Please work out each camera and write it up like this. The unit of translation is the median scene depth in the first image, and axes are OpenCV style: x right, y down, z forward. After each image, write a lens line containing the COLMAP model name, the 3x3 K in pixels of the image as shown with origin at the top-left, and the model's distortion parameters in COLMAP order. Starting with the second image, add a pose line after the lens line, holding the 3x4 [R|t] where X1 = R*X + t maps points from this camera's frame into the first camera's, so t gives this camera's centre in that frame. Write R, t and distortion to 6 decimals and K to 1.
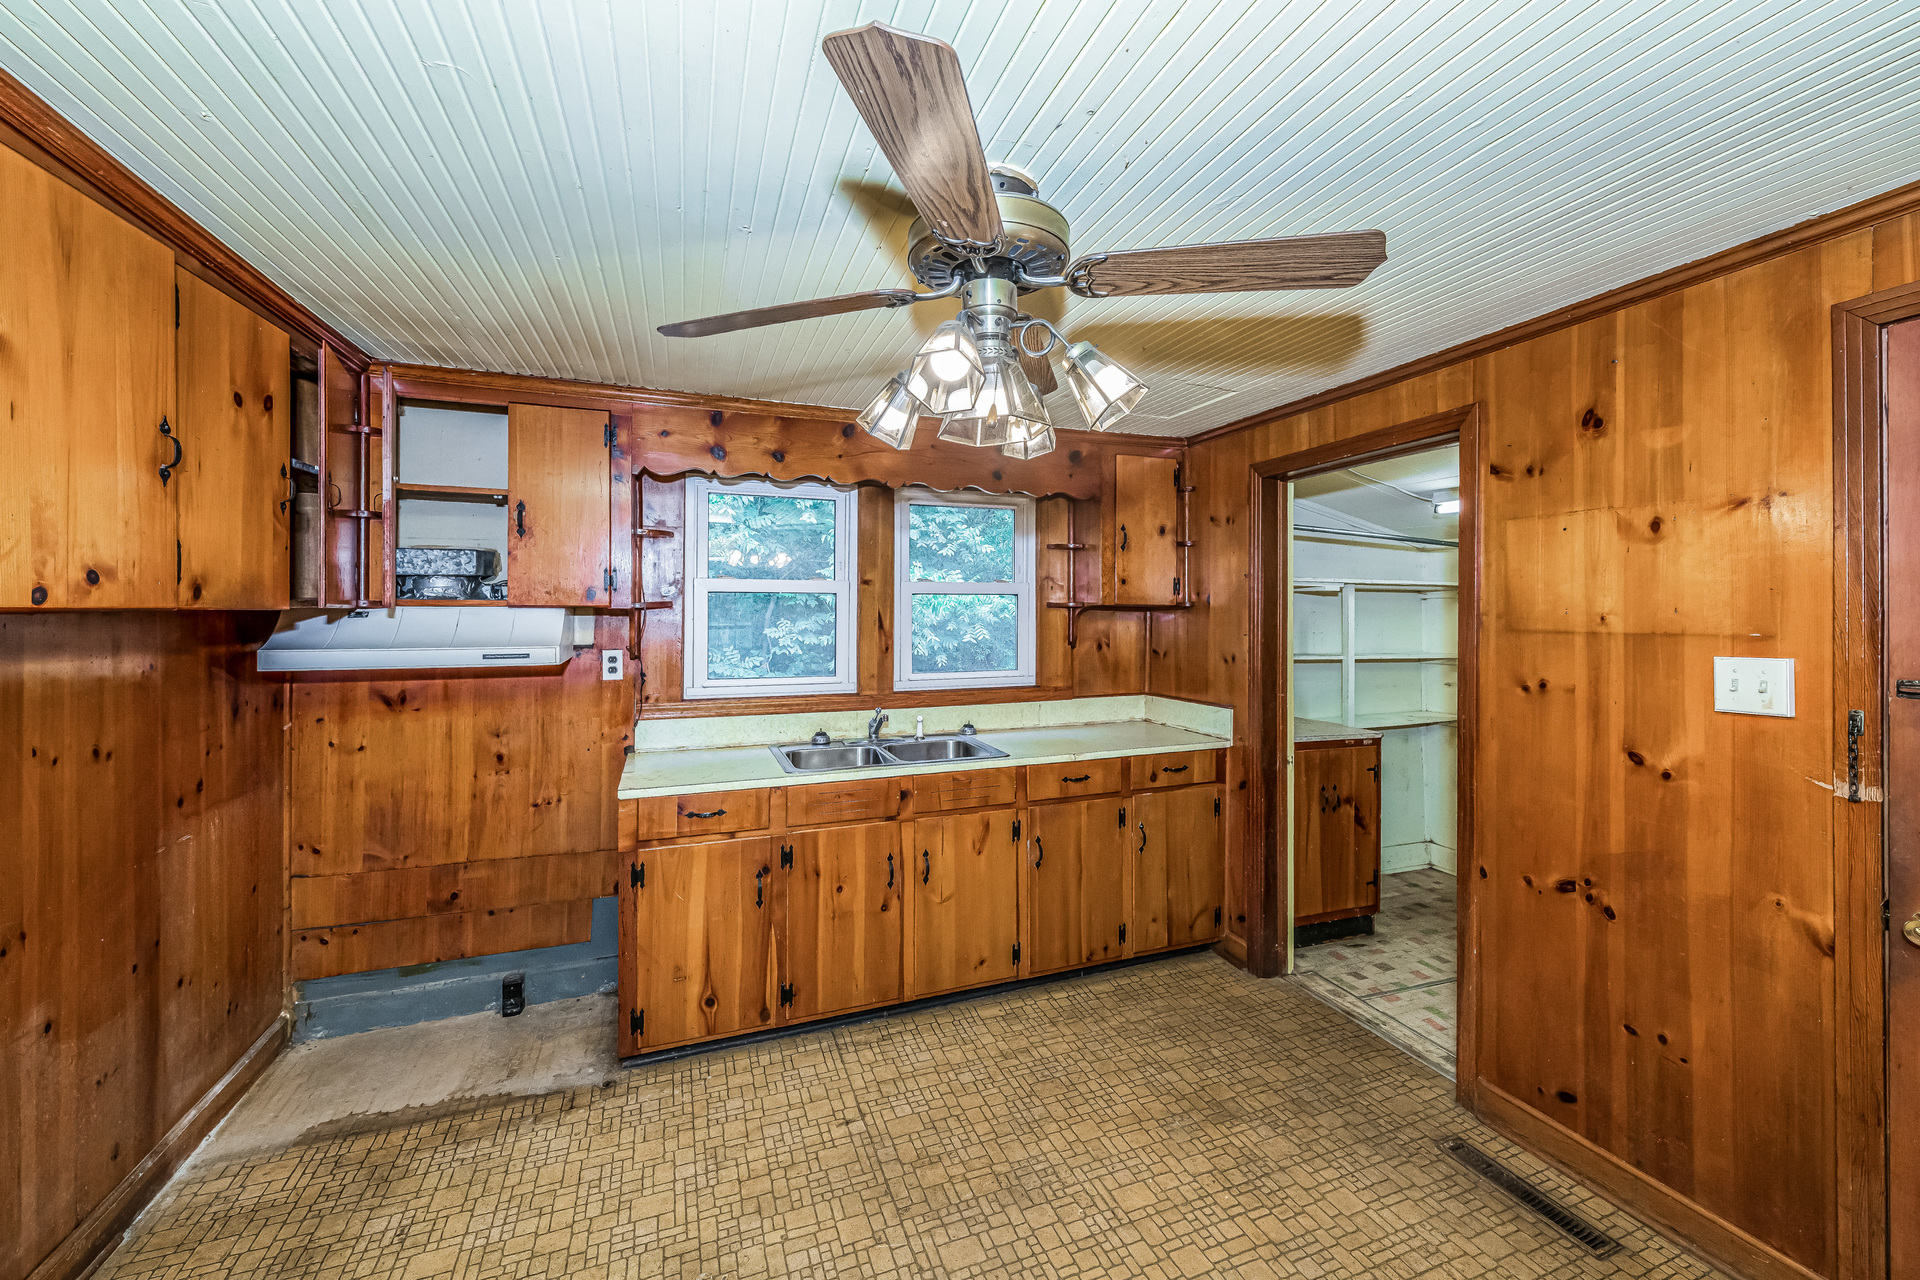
lens RADIAL K [[751.7, 0, 953.0], [0, 751.7, 610.5], [0, 0, 1]] dist [0.007915, -0.003338]
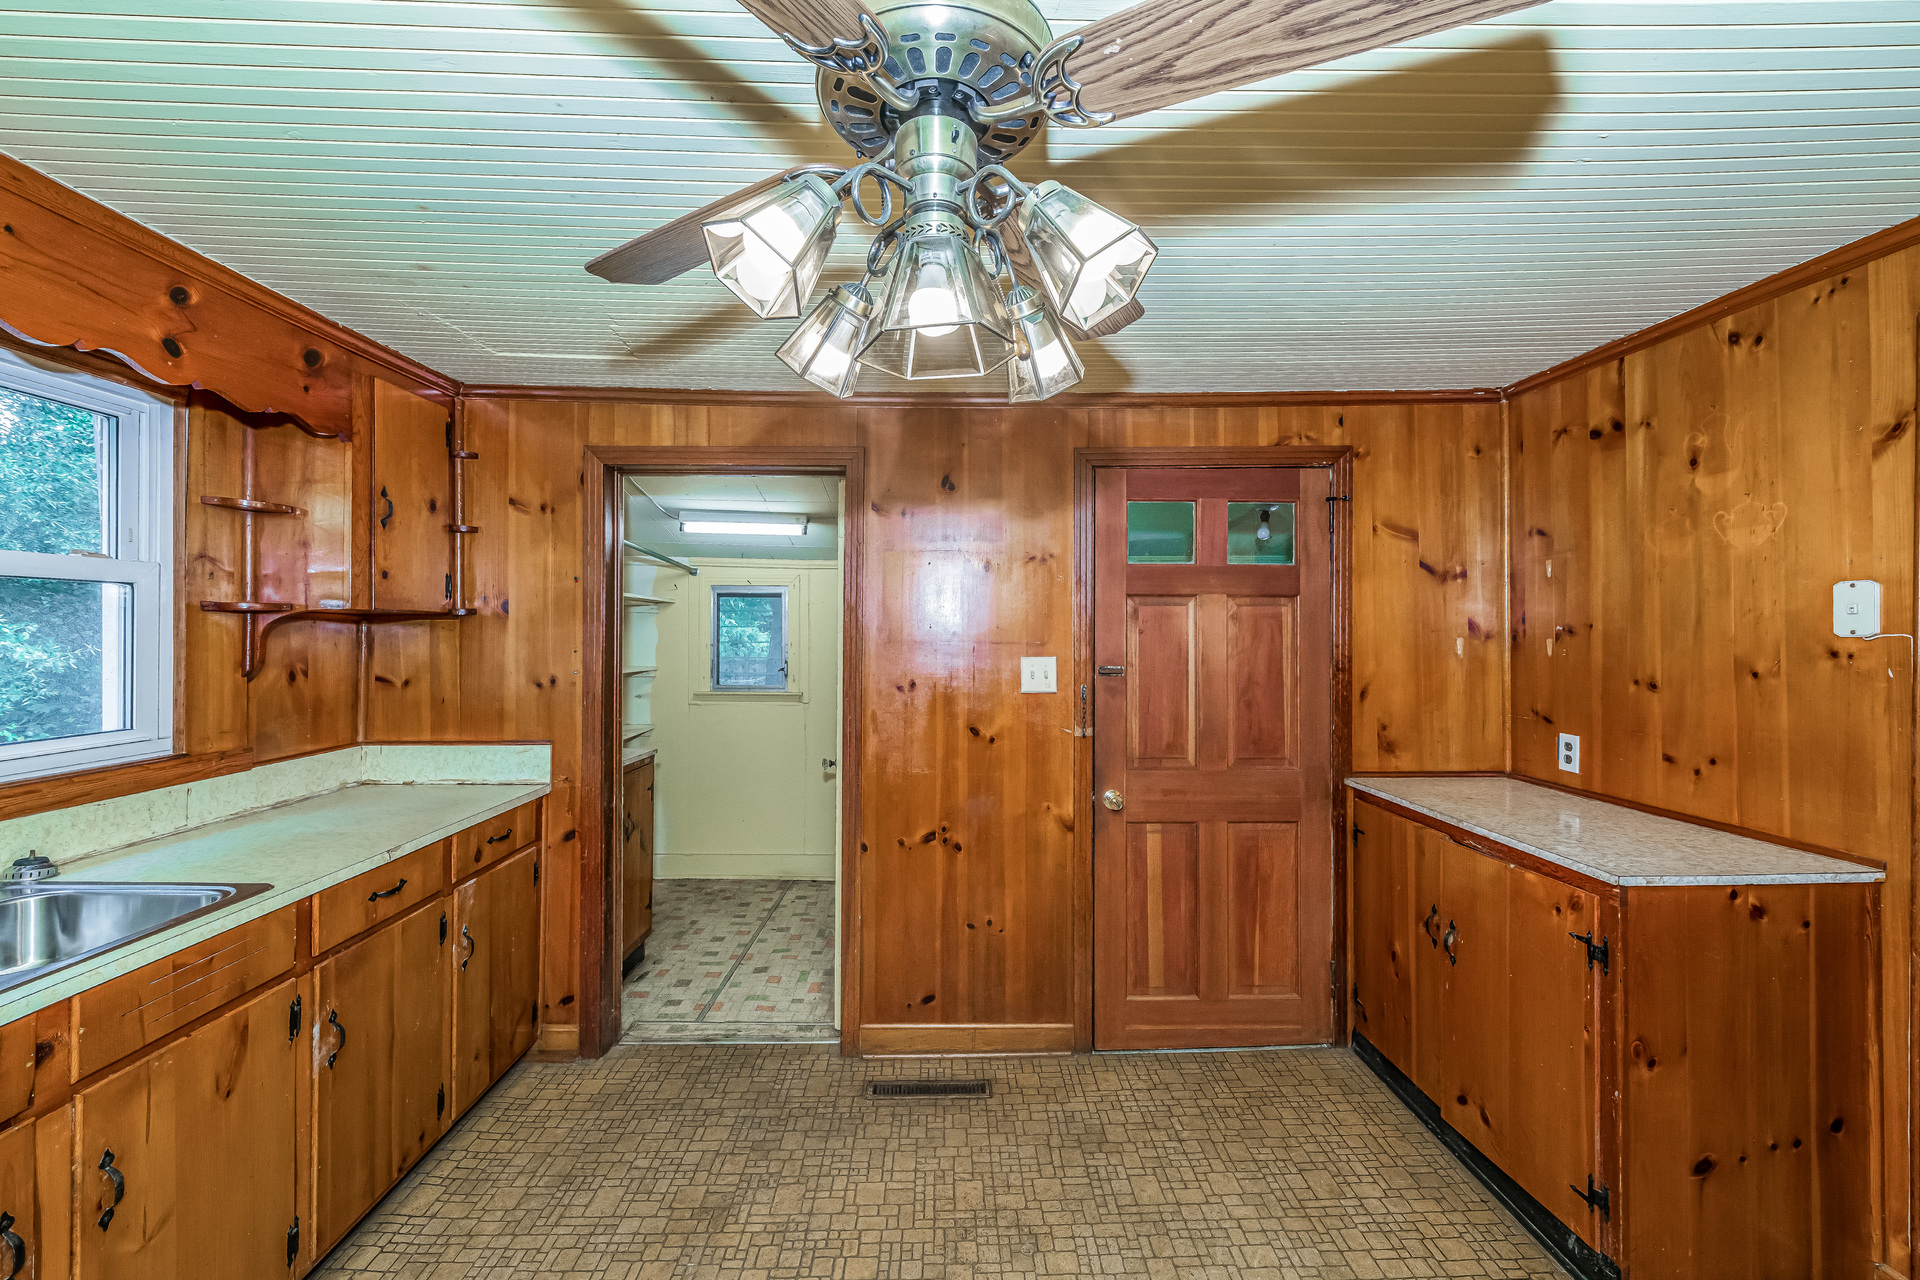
lens RADIAL K [[769.3, 0, 957.1], [0, 769.3, 624.7], [0, 0, 1]] dist [-0.002529, -0.000747]
pose [[0.316683, 0.008801, 0.948490, -0.297360], [-0.011413, 0.999920, -0.005467, 0.003719], [-0.948463, -0.009093, 0.316759, 0.370200]]
